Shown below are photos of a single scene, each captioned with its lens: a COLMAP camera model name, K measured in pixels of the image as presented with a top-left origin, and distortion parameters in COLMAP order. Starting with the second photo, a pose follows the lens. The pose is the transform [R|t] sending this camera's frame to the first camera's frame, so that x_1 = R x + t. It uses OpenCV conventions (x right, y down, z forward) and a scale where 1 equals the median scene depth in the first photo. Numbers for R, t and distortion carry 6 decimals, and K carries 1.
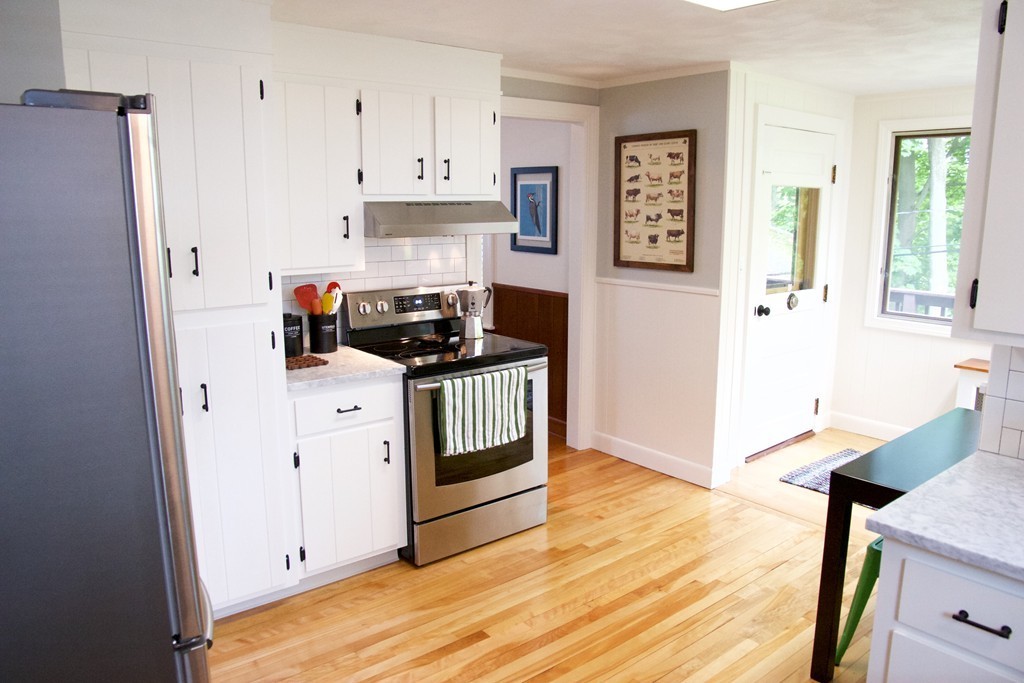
lens RADIAL K [[744.2, 0, 512.0], [0, 744.2, 341.5], [0, 0, 1]] dist [-0.128752, 0.082151]
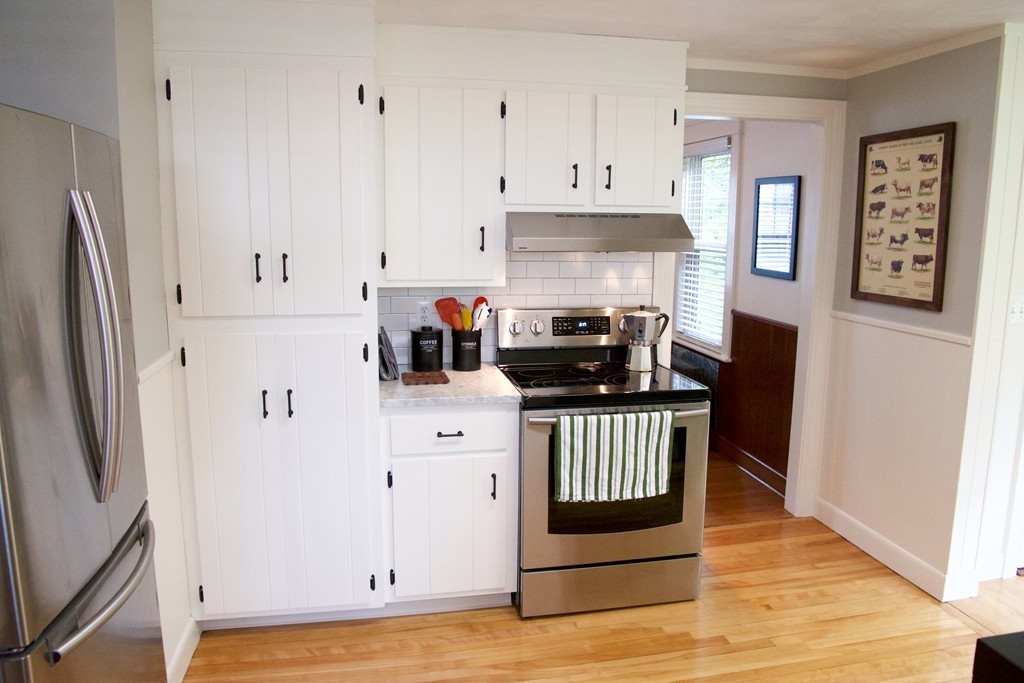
lens RADIAL K [[744.2, 0, 512.0], [0, 744.2, 341.5], [0, 0, 1]] dist [-0.128752, 0.082151]
pose [[0.885989, 0.082077, -0.456384, 0.199306], [-0.091993, 0.995760, 0.000492, -0.024059], [0.454489, 0.041548, 0.889783, 0.151146]]
